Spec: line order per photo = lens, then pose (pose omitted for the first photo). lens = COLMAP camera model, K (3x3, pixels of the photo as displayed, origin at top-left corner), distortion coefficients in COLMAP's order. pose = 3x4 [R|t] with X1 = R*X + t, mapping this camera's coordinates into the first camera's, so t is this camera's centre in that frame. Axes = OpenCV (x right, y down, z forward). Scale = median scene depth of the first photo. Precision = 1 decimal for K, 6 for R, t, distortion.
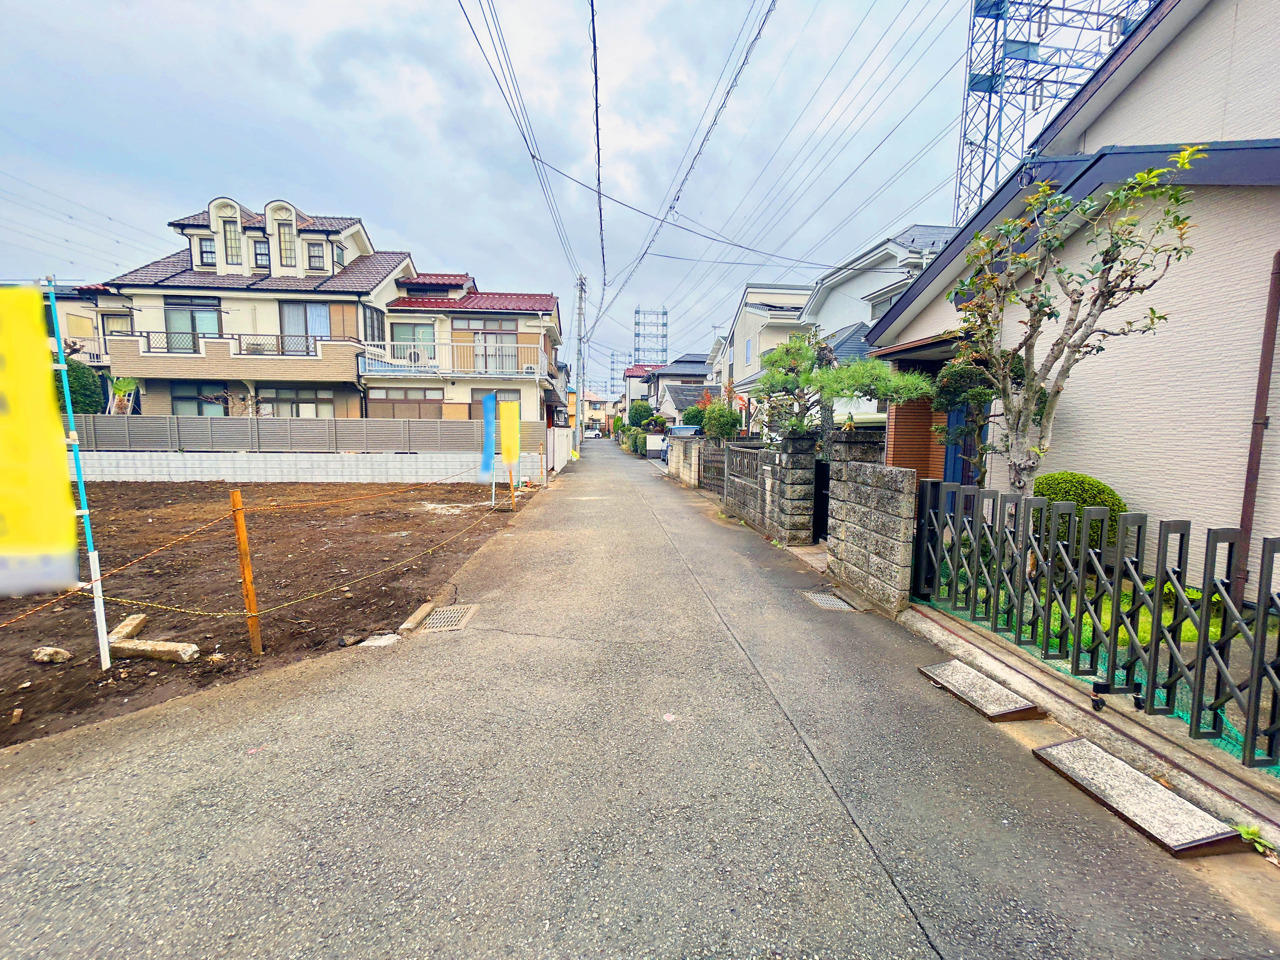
lens RADIAL K [[514.7, 0, 638.3], [0, 514.7, 478.4], [0, 0, 1]] dist [0.000129, 0.000992]
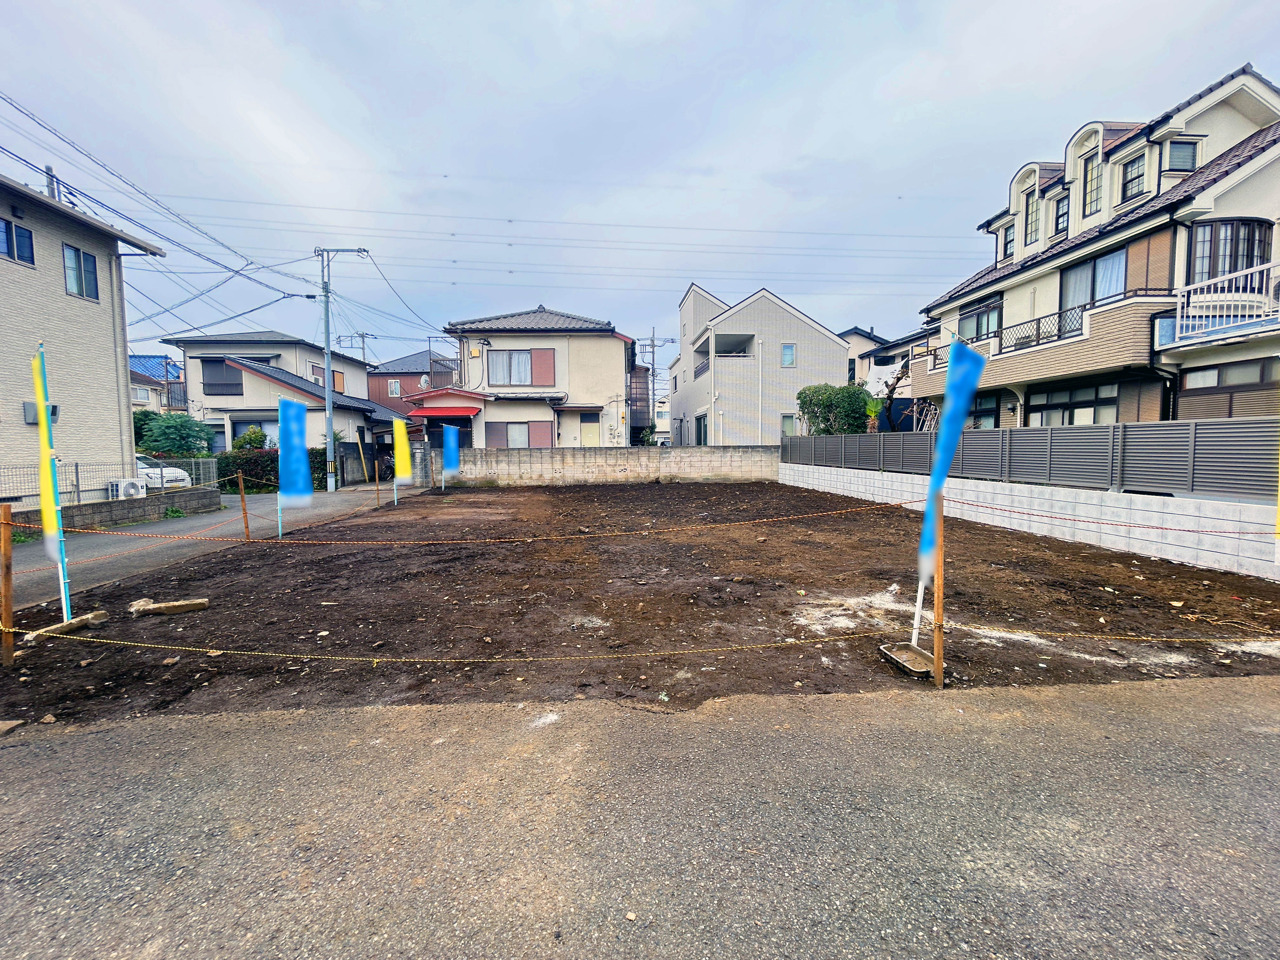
lens RADIAL K [[514.7, 0, 646.3], [0, 514.7, 480.6], [0, 0, 1]] dist [0.000129, 0.000992]
pose [[-0.002555, 0.055938, -0.998431, 0.047794], [-0.086912, 0.994644, 0.055949, -0.038816], [0.996213, 0.086919, 0.002320, 0.446840]]
